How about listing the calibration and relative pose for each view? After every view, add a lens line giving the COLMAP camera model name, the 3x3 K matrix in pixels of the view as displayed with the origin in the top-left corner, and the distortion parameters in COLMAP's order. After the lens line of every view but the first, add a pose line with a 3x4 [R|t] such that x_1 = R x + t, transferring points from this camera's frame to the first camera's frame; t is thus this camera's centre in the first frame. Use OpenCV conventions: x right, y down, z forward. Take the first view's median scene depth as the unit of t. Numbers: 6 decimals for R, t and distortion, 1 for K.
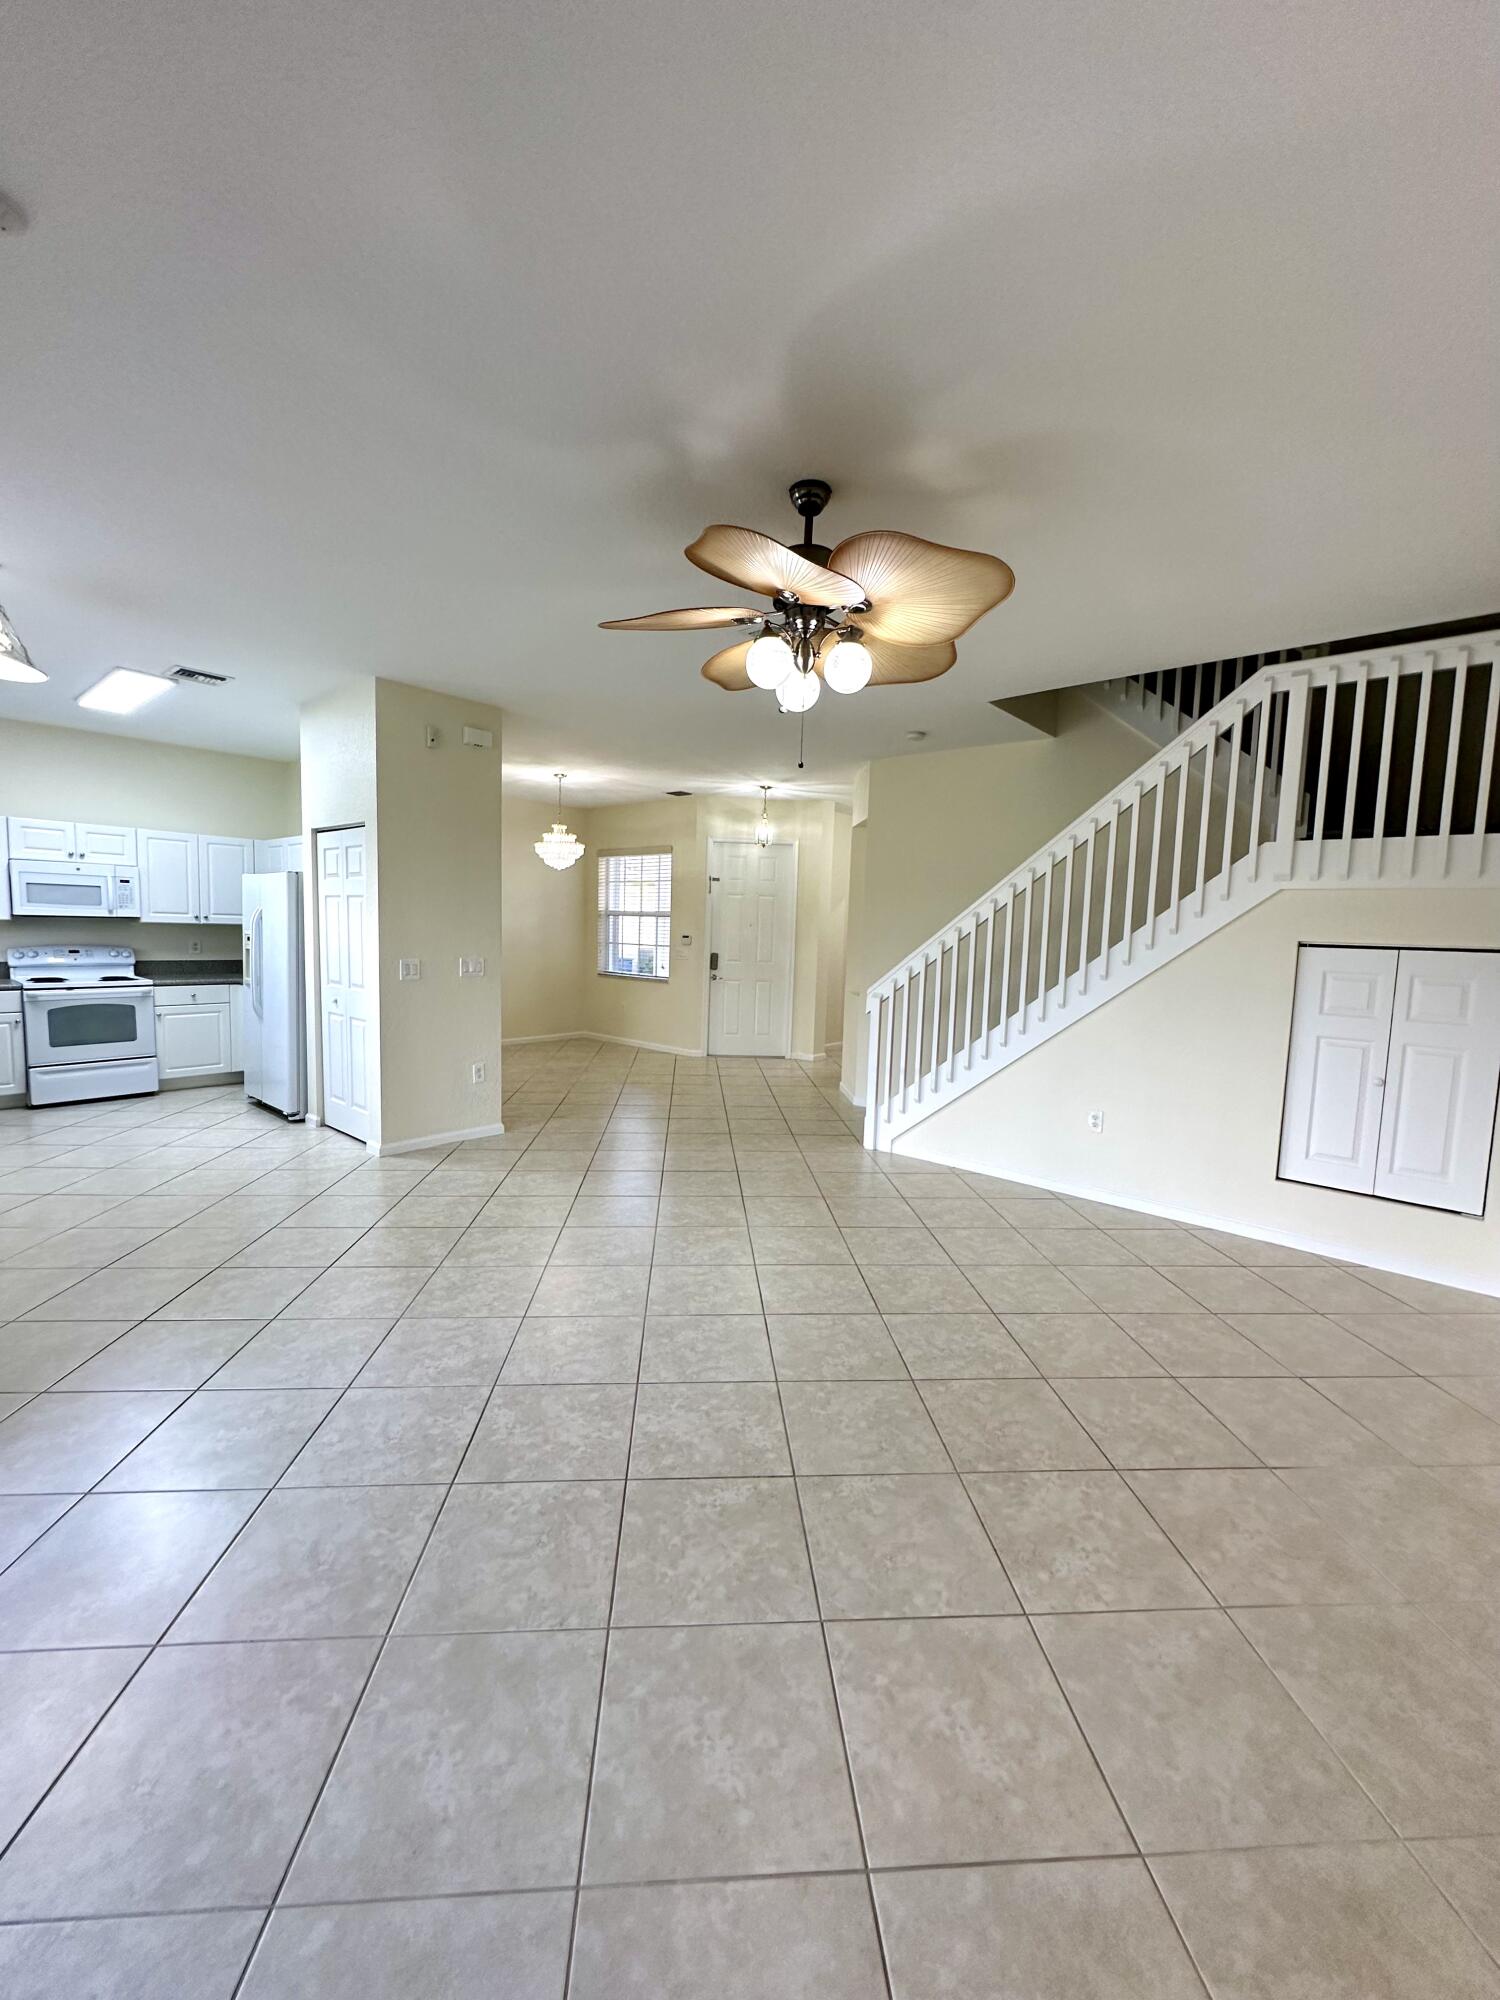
lens RADIAL K [[800.4, 0, 750.0], [0, 800.4, 1000.0], [0, 0, 1]] dist [-0.000921, 0.000582]
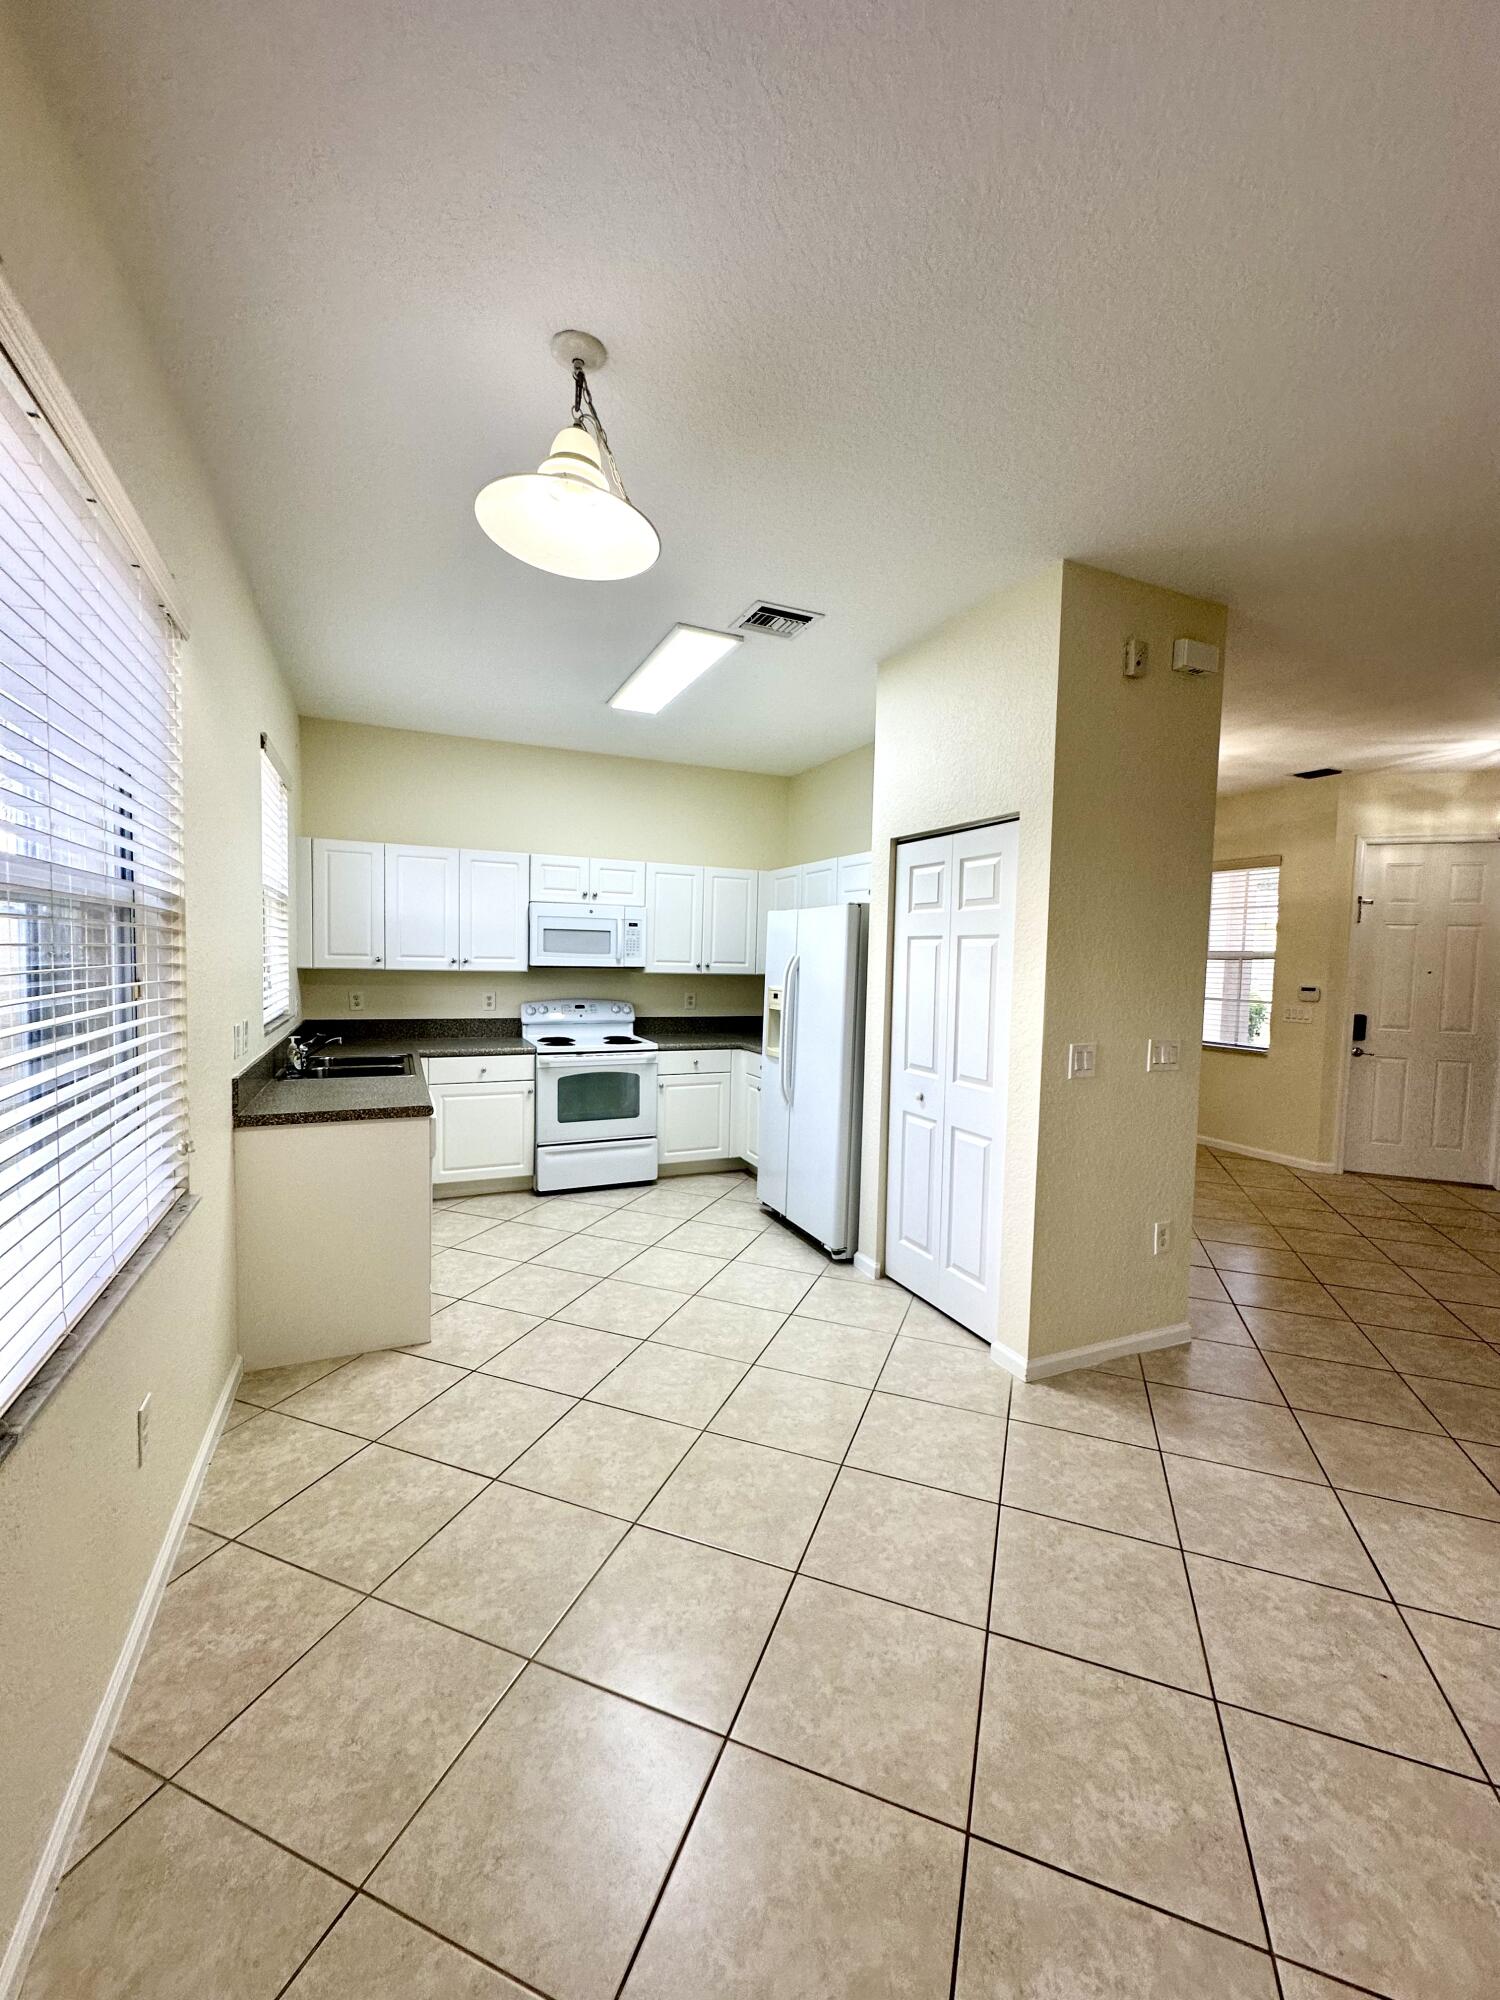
lens RADIAL K [[800.4, 0, 750.0], [0, 800.4, 1000.0], [0, 0, 1]] dist [-0.000921, 0.000582]
pose [[0.907090, 0.014389, -0.420690, -0.338644], [-0.034245, 0.998625, -0.039684, -0.042995], [0.419541, 0.050404, 0.906336, 0.315034]]
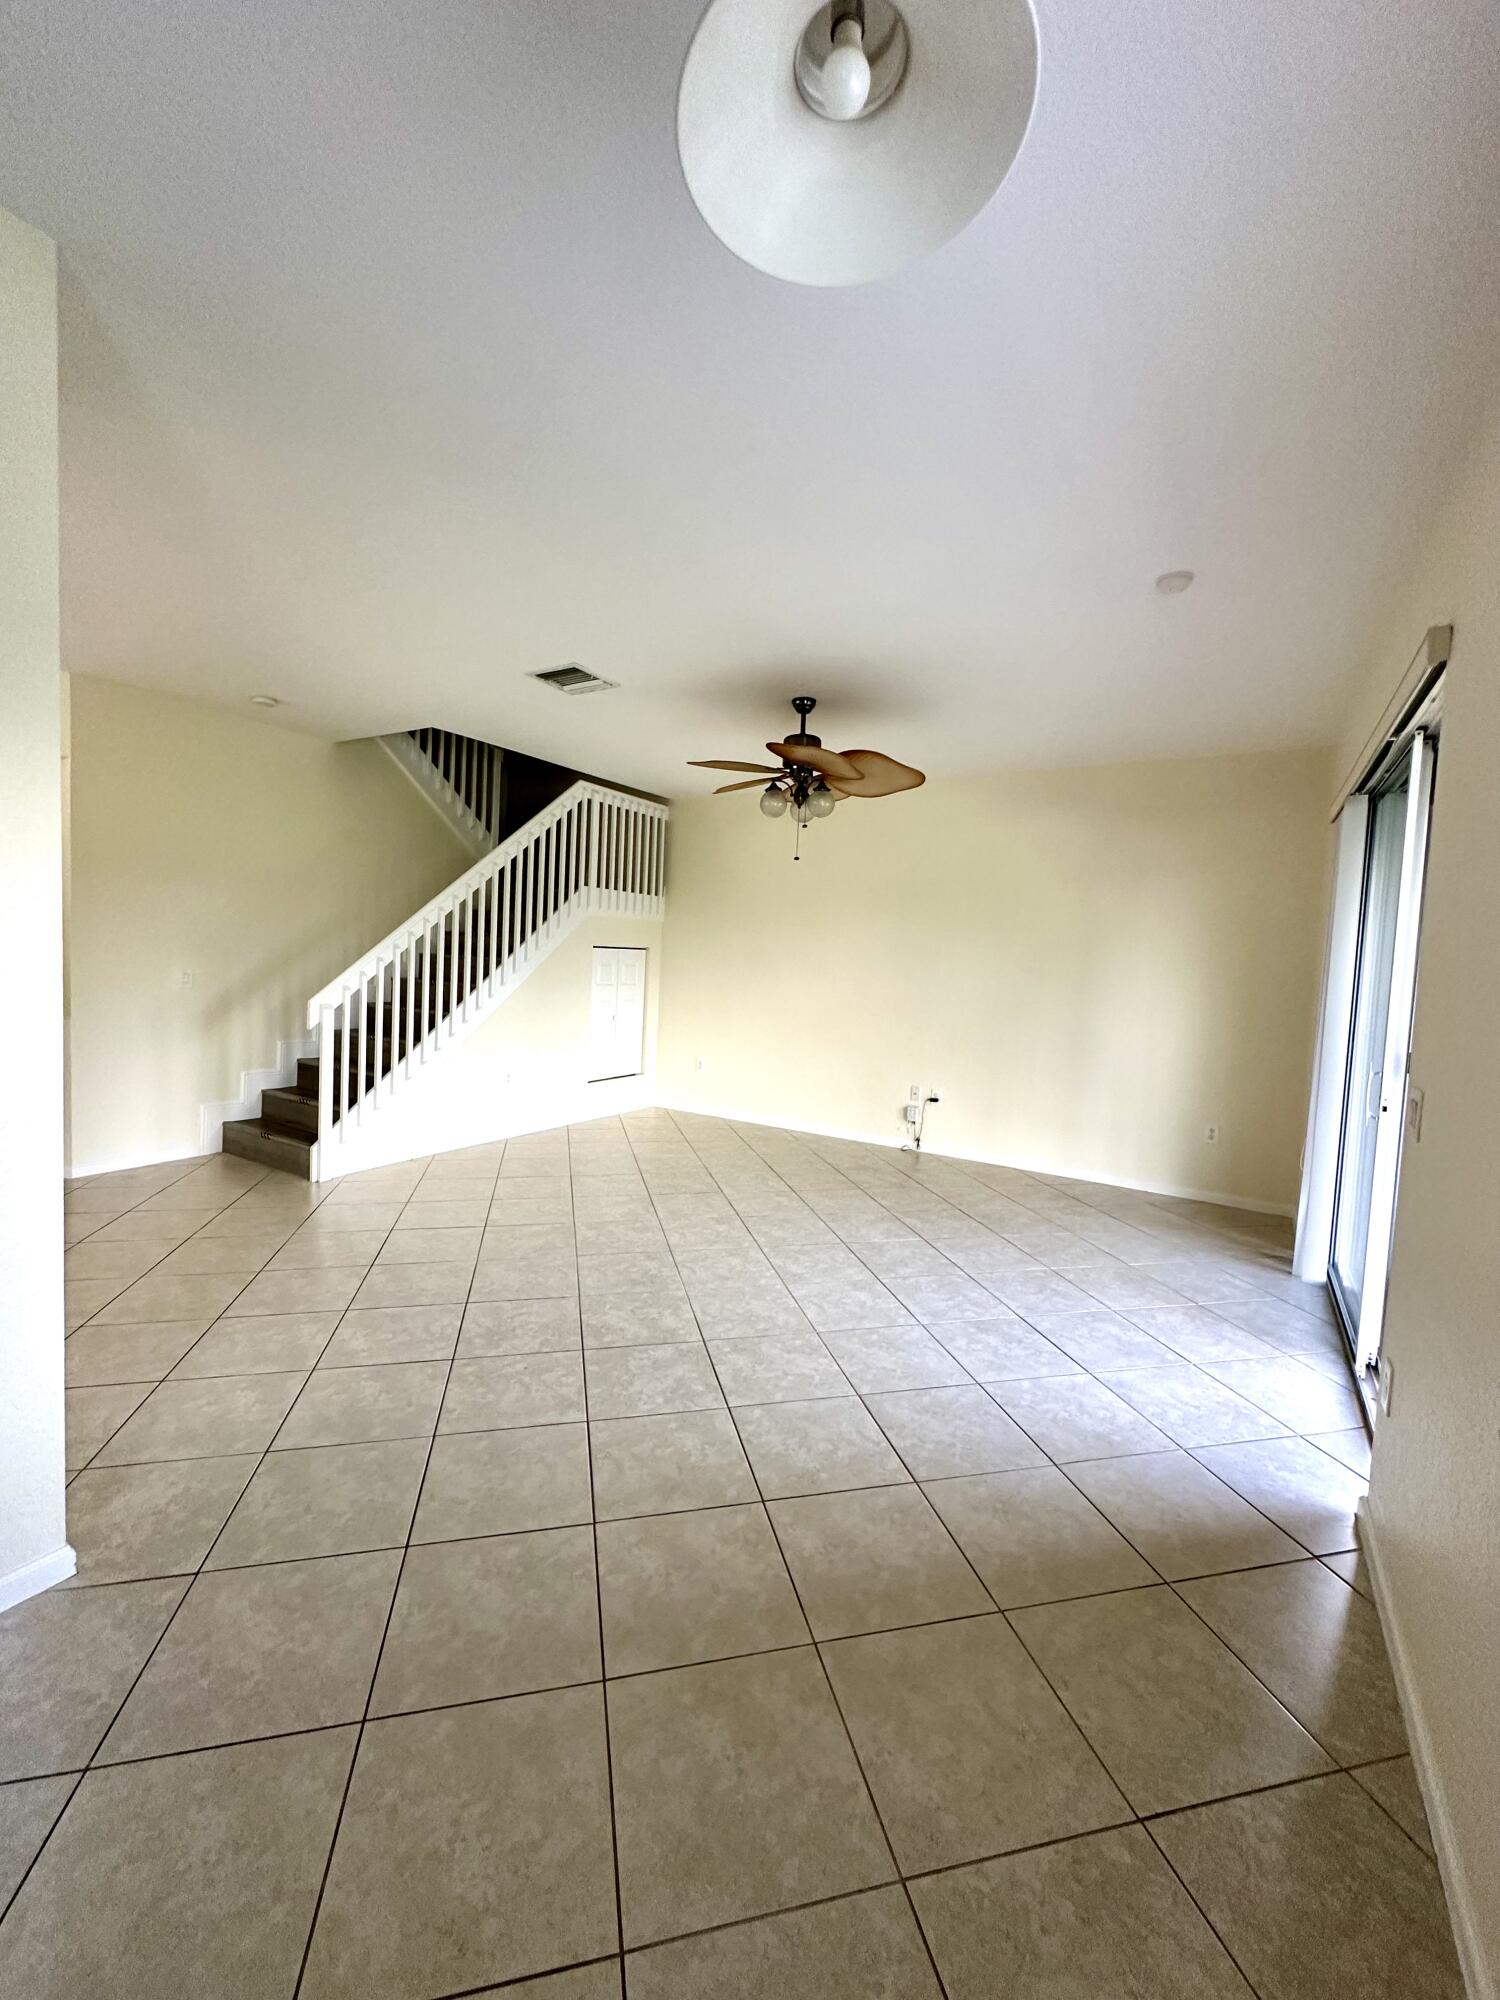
lens RADIAL K [[800.4, 0, 750.0], [0, 800.4, 1000.0], [0, 0, 1]] dist [-0.000921, 0.000582]
pose [[-0.168116, -0.092688, 0.981400, -0.716337], [0.042122, 0.993985, 0.101092, -0.075981], [-0.984867, 0.058334, -0.163200, 0.620837]]
